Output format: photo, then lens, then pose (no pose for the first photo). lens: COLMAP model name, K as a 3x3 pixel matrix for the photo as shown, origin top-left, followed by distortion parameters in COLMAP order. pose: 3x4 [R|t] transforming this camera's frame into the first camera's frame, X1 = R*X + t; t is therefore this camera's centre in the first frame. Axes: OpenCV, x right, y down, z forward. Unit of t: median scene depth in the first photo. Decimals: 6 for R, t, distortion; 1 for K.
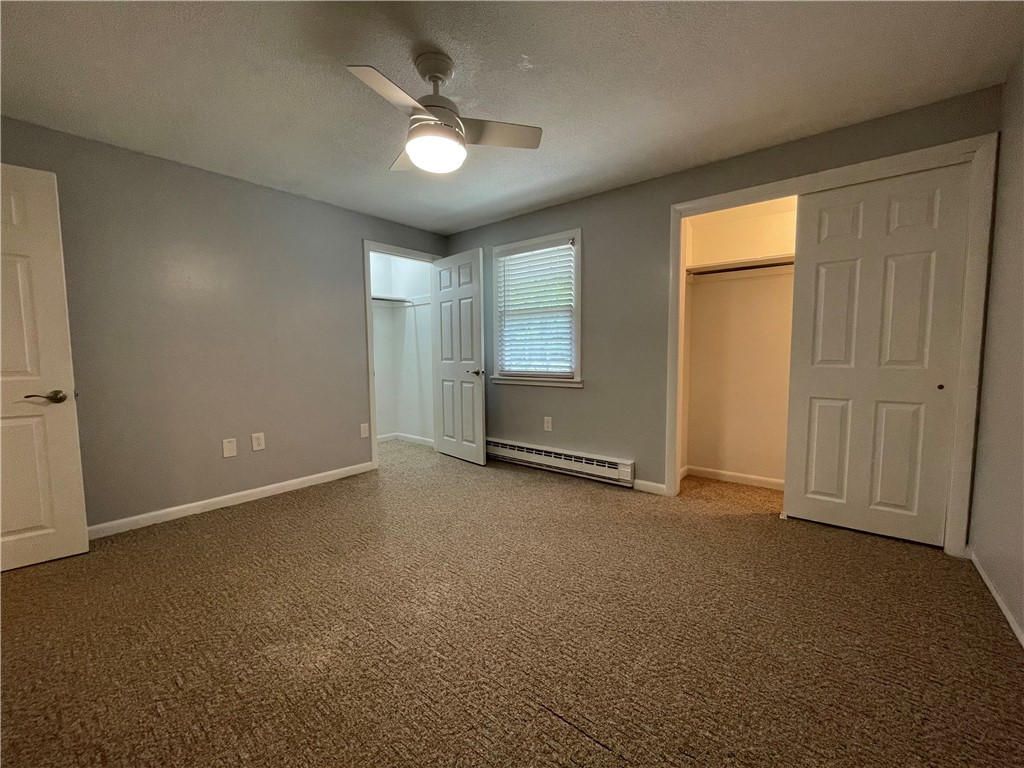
lens RADIAL K [[410.3, 0, 513.4], [0, 410.3, 383.5], [0, 0, 1]] dist [-0.000810, -0.000134]
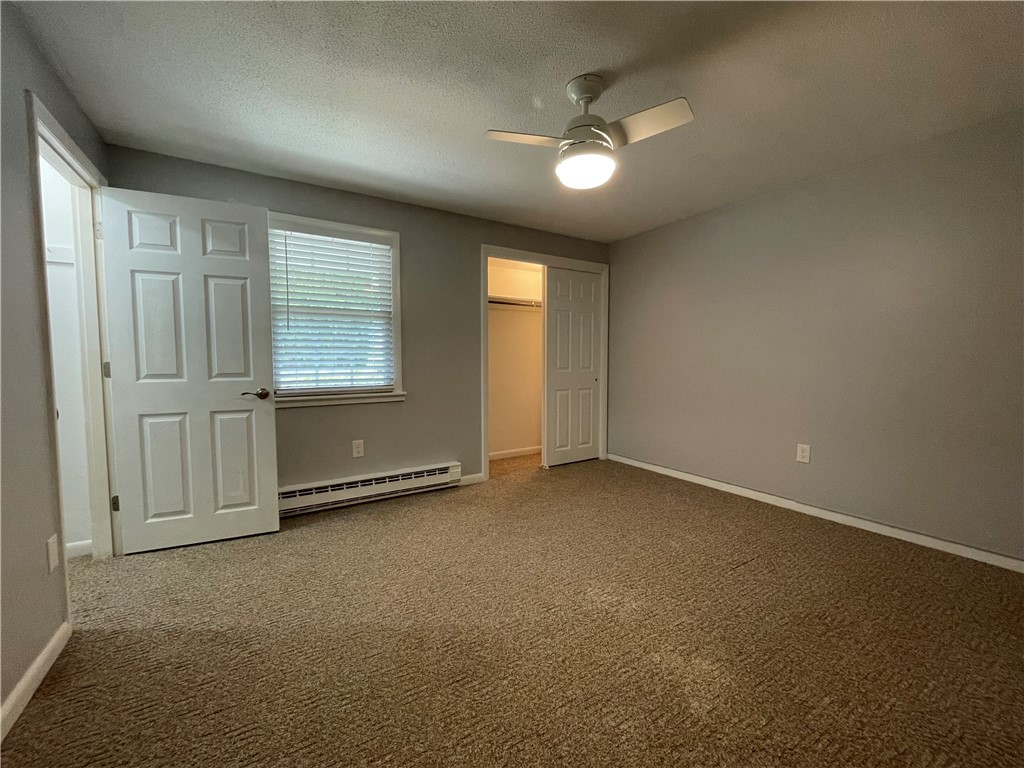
lens RADIAL K [[410.3, 0, 513.4], [0, 410.3, 383.5], [0, 0, 1]] dist [-0.000810, -0.000134]
pose [[0.322454, -0.049775, 0.945276, -0.633671], [0.072290, 0.996995, 0.027839, -0.036474], [-0.943821, 0.059357, 0.325083, 0.441492]]
